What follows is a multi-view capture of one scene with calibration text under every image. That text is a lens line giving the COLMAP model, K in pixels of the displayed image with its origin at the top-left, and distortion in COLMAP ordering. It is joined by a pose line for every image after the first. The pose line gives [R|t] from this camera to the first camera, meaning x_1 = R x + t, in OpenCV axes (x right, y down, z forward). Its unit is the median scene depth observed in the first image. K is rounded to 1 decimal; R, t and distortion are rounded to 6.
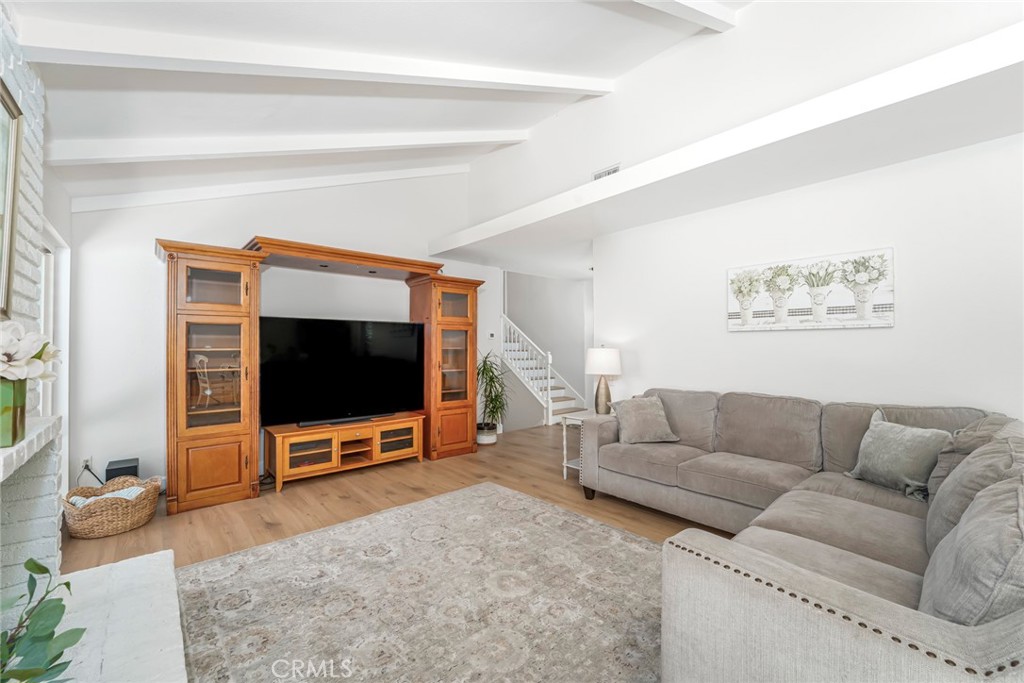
lens RADIAL K [[413.9, 0, 514.5], [0, 413.9, 340.2], [0, 0, 1]] dist [-0.011814, 0.000555]
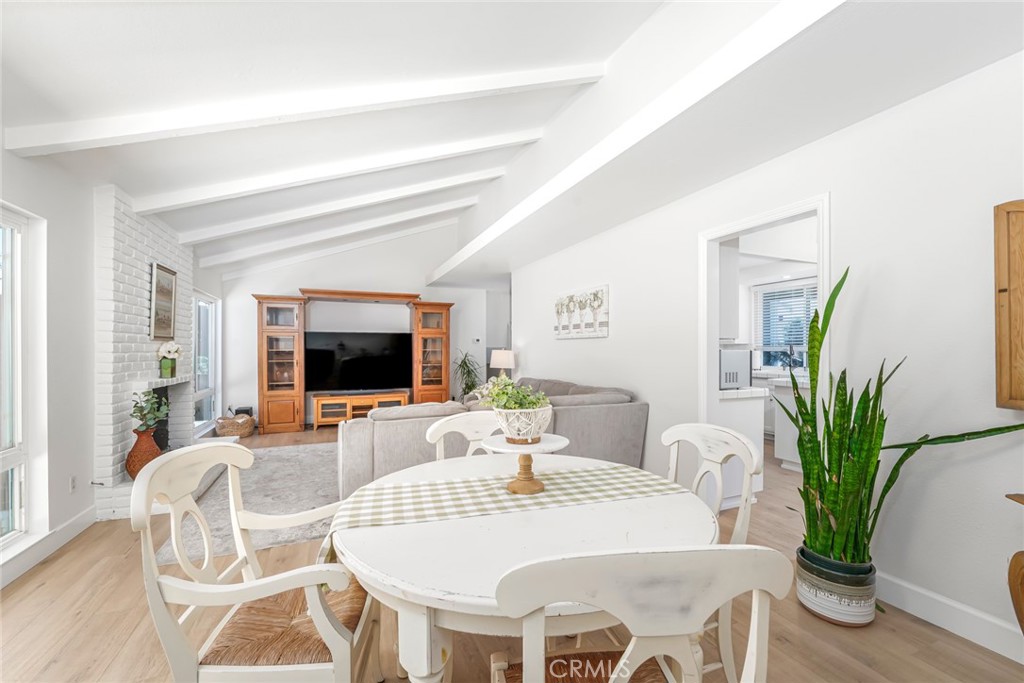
lens RADIAL K [[413.9, 0, 511.8], [0, 413.9, 346.6], [0, 0, 1]] dist [-0.011814, 0.000555]
pose [[0.951058, 0.000453, -0.309013, 0.858056], [0.002799, 0.999945, 0.010082, -0.009786], [0.309000, -0.010454, 0.951004, -0.467137]]
